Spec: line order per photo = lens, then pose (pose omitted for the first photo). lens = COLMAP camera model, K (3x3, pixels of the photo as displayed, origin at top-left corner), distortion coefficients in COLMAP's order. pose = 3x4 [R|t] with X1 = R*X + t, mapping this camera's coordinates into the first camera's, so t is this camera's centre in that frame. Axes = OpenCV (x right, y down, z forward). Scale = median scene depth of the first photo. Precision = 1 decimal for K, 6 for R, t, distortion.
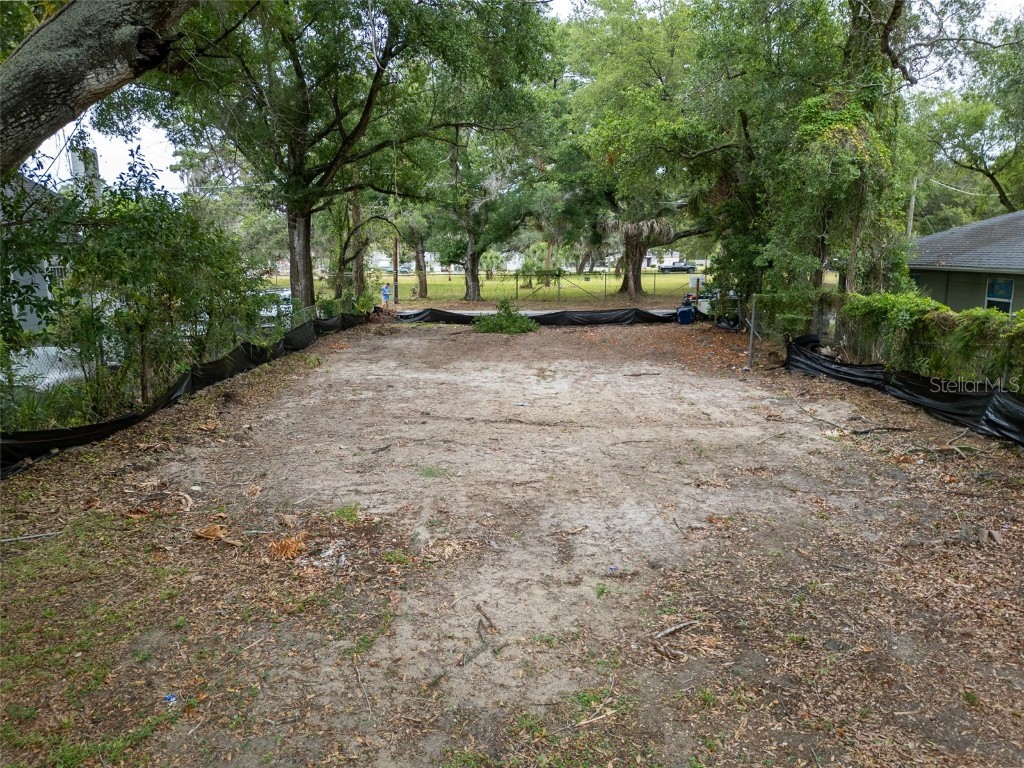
lens RADIAL K [[722.6, 0, 512.0], [0, 722.6, 378.6], [0, 0, 1]] dist [0.081484, -0.049503]
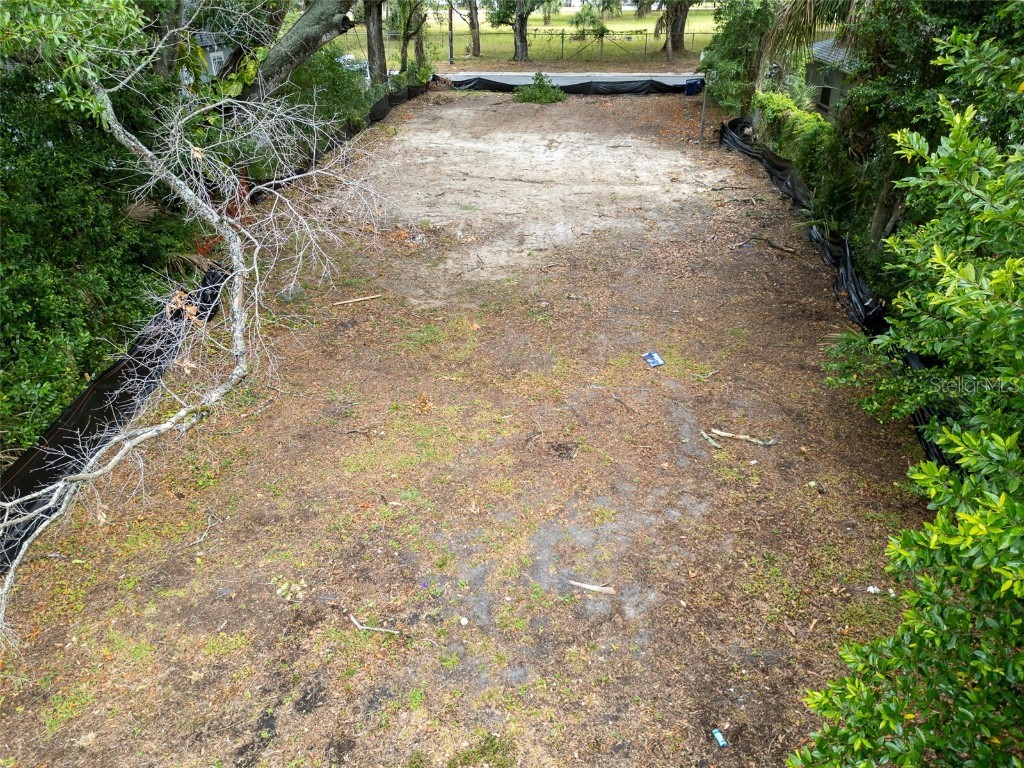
lens RADIAL K [[734.3, 0, 512.5], [0, 734.3, 380.1], [0, 0, 1]] dist [0.062172, -0.065905]
pose [[0.996201, 0.040600, -0.077042, 0.080056], [-0.013364, 0.945467, 0.325443, -0.033086], [0.086054, -0.323177, 0.942418, -0.432202]]
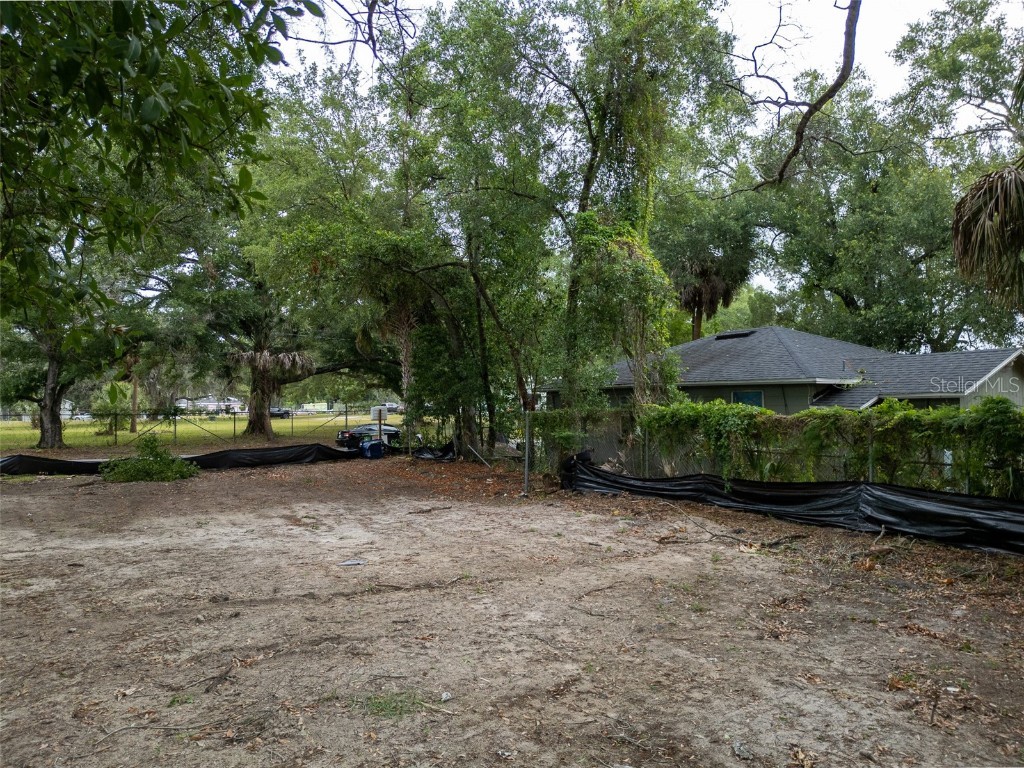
lens RADIAL K [[720.2, 0, 508.6], [0, 720.2, 382.6], [0, 0, 1]] dist [0.056468, -0.050522]
pose [[0.836892, 0.013857, 0.547193, -0.147216], [0.095403, 0.980686, -0.170746, 0.000299], [-0.538990, 0.195099, 0.819406, 0.216703]]
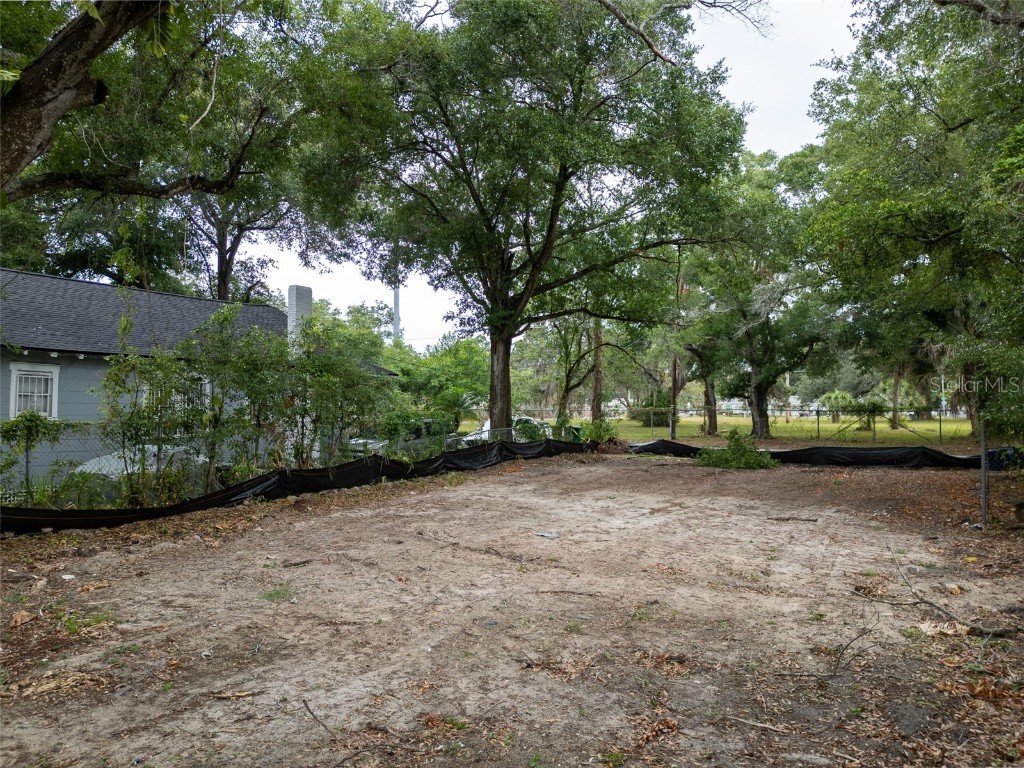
lens RADIAL K [[715.9, 0, 512.0], [0, 715.9, 384.0], [0, 0, 1]] dist [0.071589, -0.059306]
pose [[0.871800, -0.010875, -0.489741, 0.231754], [-0.083982, 0.981634, -0.171296, 0.006970], [0.482609, 0.190466, 0.854875, 0.175161]]
